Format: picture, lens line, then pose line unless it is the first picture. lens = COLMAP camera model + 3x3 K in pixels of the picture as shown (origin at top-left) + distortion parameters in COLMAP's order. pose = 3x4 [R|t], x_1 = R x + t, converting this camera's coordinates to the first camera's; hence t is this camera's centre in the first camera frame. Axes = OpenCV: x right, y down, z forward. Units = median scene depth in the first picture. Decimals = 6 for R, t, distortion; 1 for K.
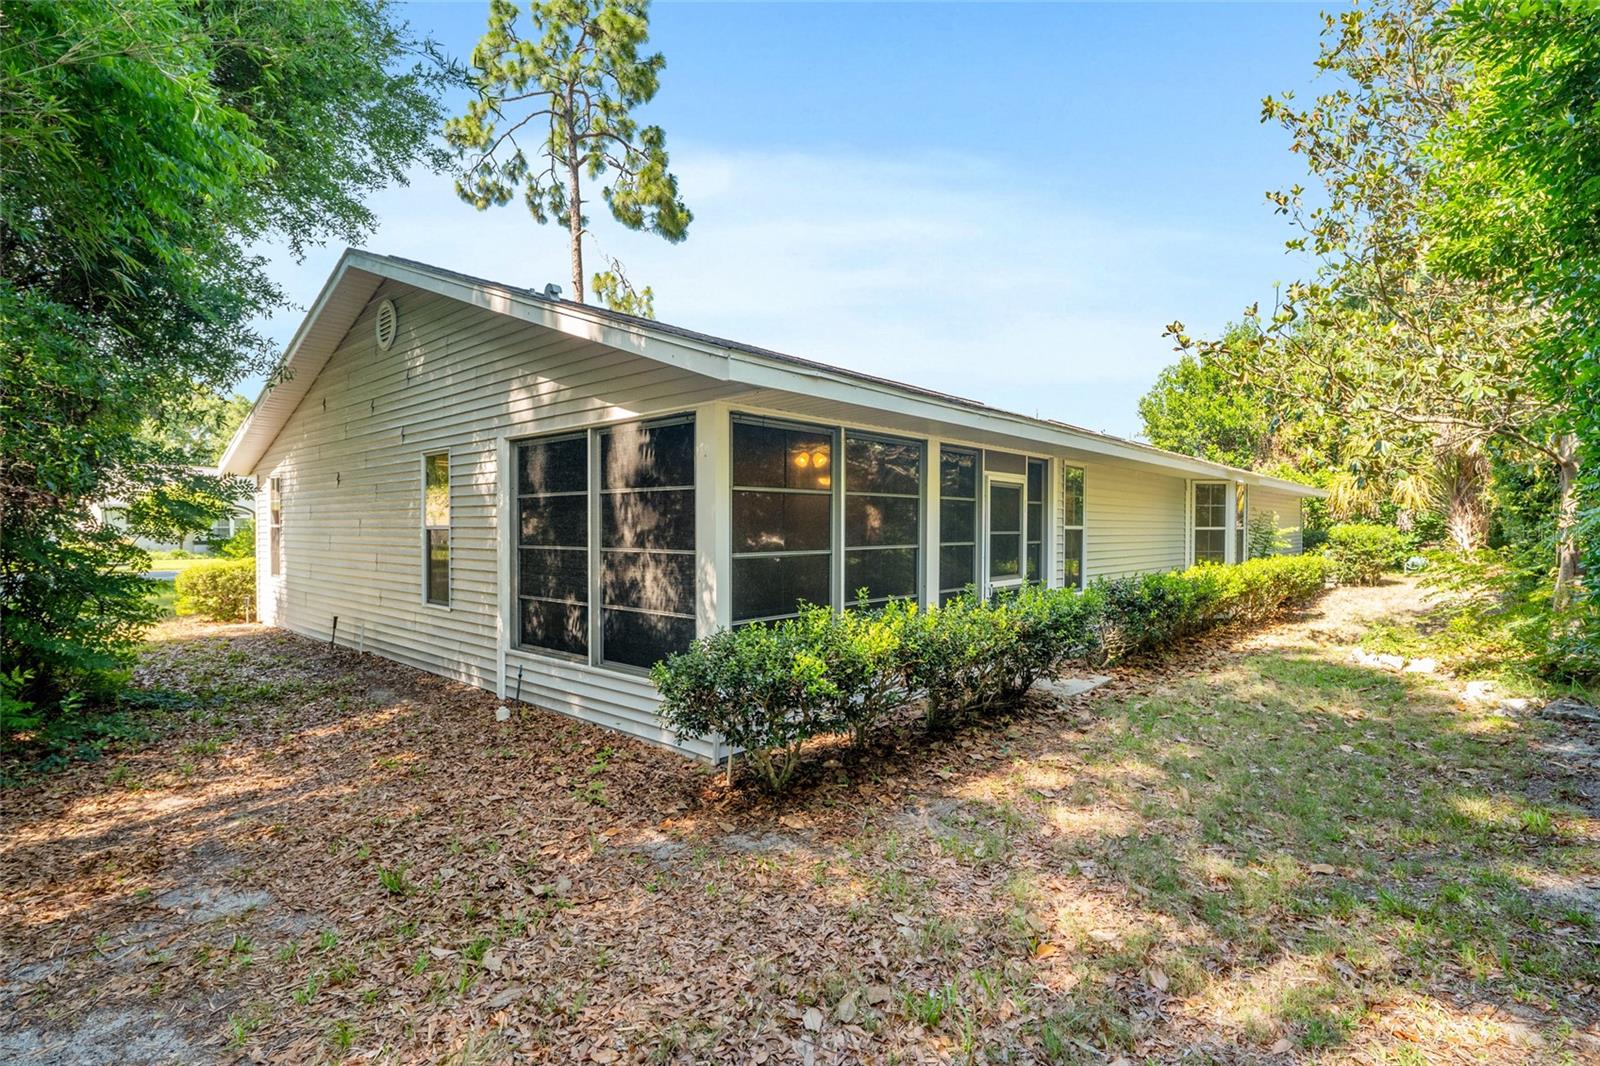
lens RADIAL K [[765.9, 0, 800.6], [0, 765.9, 530.8], [0, 0, 1]] dist [0.005708, -0.002611]
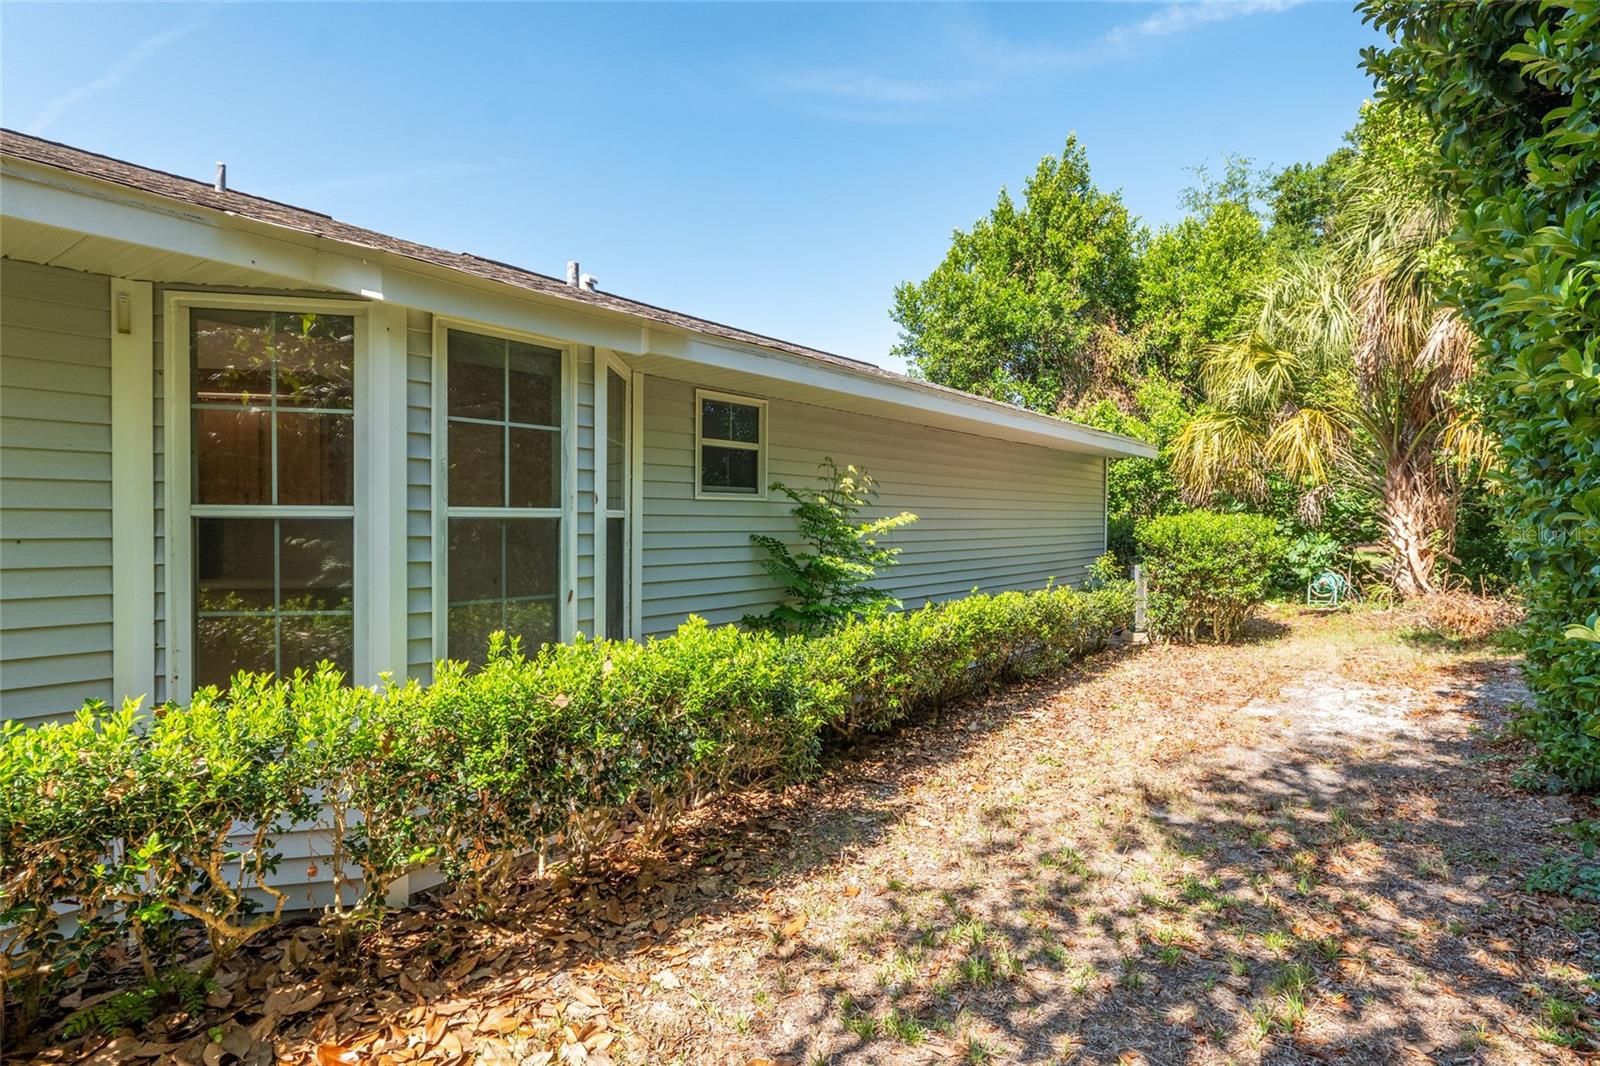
lens RADIAL K [[868.5, 0, 799.0], [0, 868.5, 533.5], [0, 0, 1]] dist [0.002015, 0.000192]
pose [[0.997489, 0.004587, 0.070675, 0.416087], [-0.005534, 0.999897, 0.013214, -0.000622], [-0.070607, -0.013572, 0.997412, 0.450705]]
